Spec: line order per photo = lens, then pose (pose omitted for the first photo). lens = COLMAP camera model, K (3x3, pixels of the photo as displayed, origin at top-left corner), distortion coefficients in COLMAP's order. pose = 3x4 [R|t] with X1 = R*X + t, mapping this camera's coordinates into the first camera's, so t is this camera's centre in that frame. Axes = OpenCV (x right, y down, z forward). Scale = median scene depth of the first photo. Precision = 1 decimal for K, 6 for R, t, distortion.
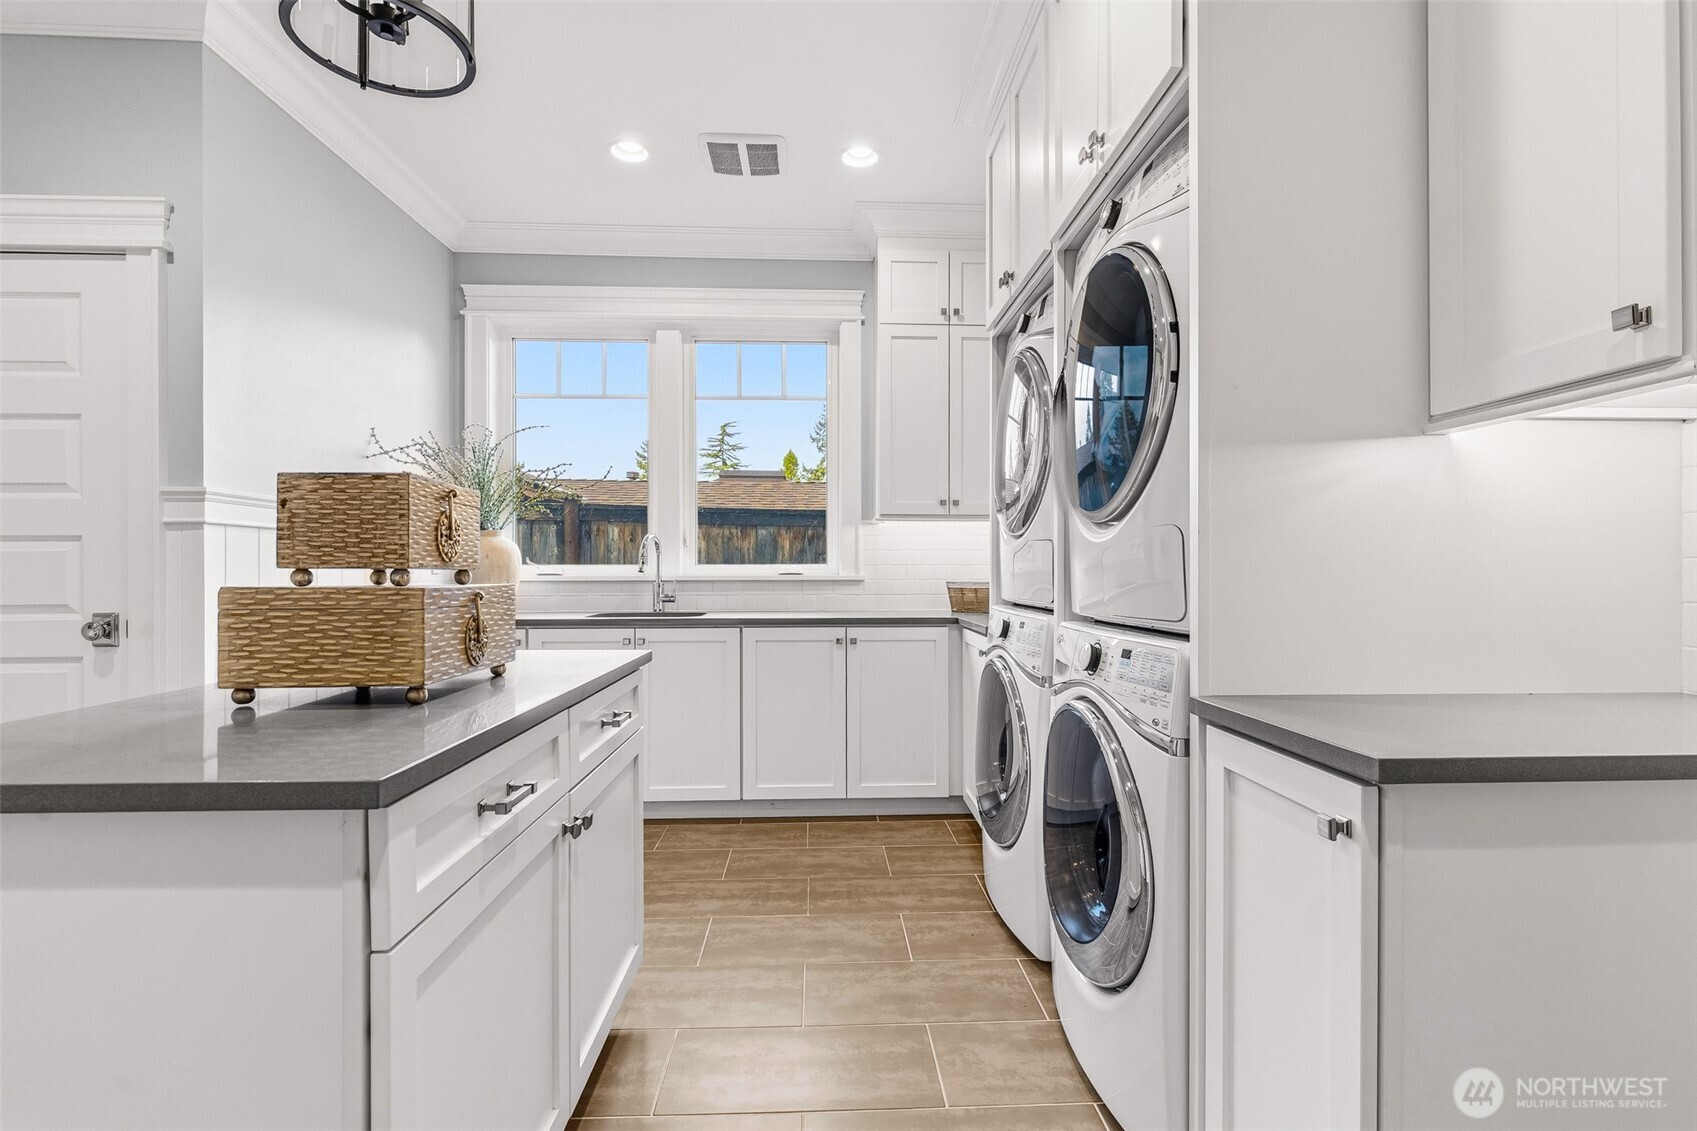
lens RADIAL K [[760.9, 0, 844.8], [0, 760.9, 572.1], [0, 0, 1]] dist [0.000780, 0.000220]
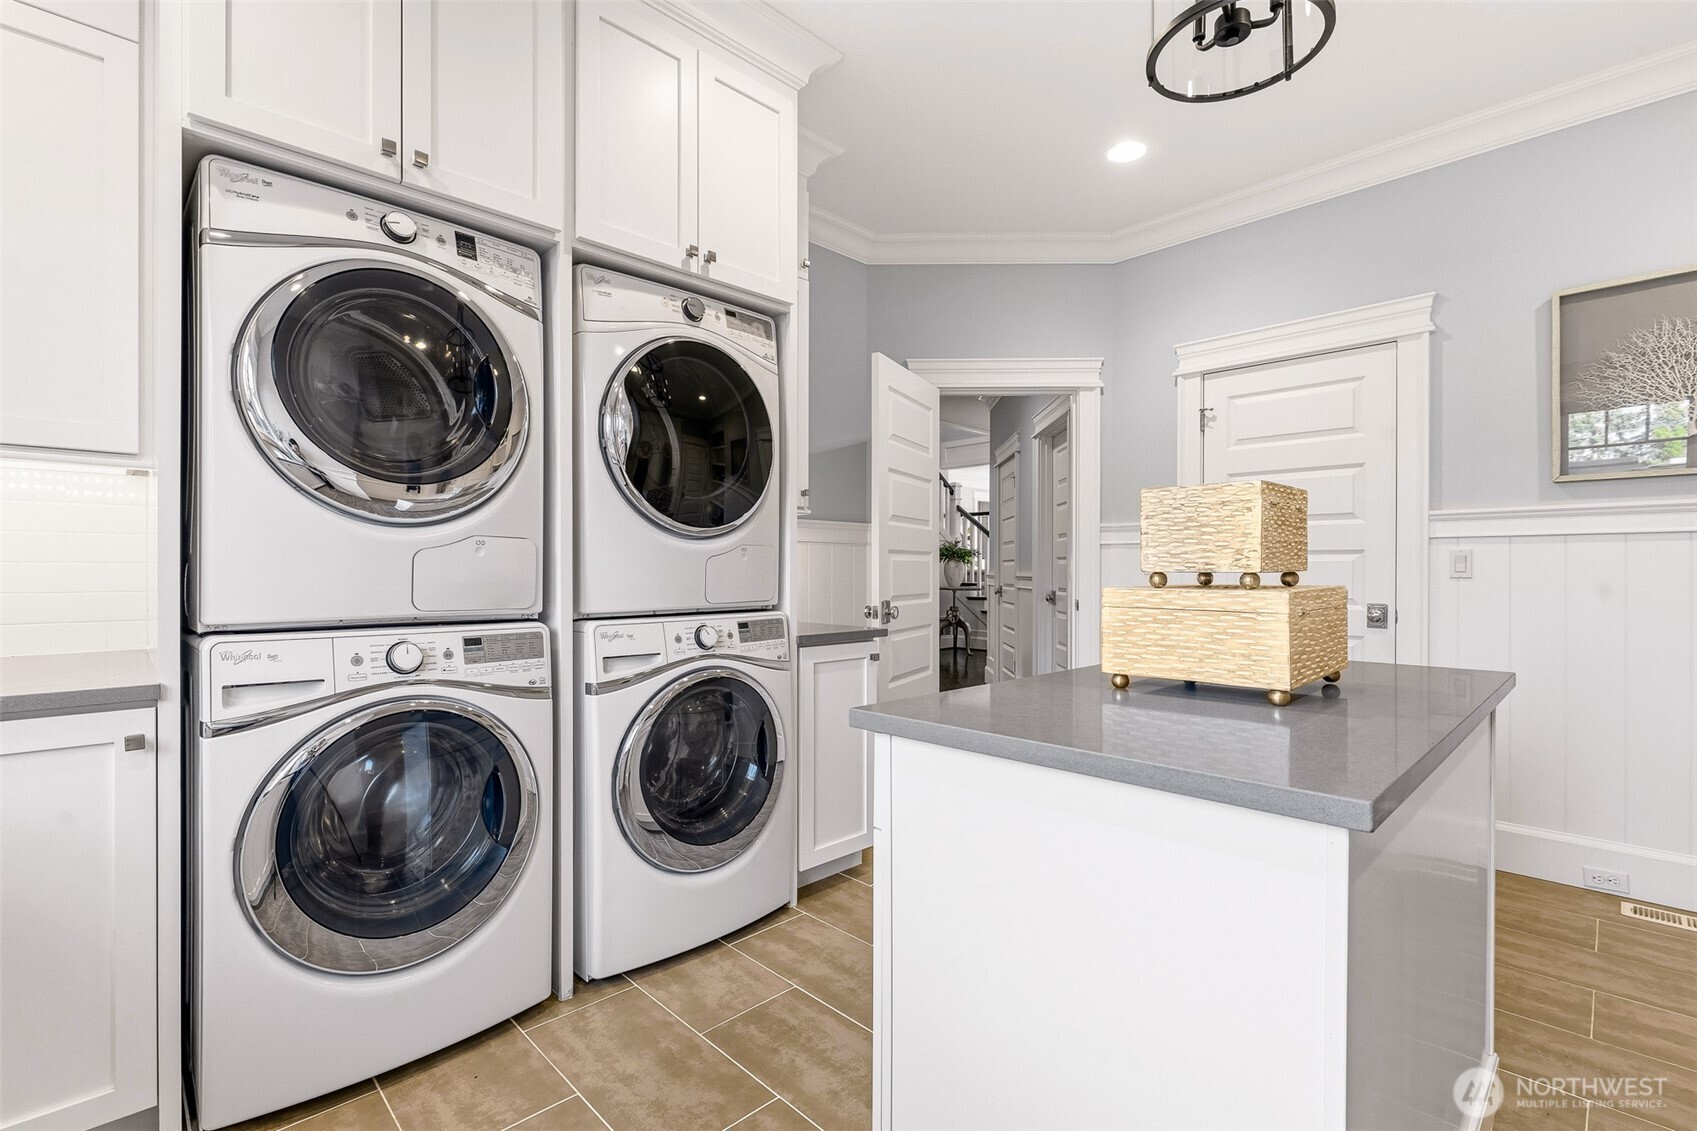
lens RADIAL K [[760.9, 0, 844.8], [0, 760.9, 572.1], [0, 0, 1]] dist [0.000780, 0.000220]
pose [[-0.666262, -0.005324, 0.745699, -0.654087], [-0.004590, 0.999985, 0.003039, 0.003576], [-0.745704, -0.001397, -0.666276, 1.354767]]
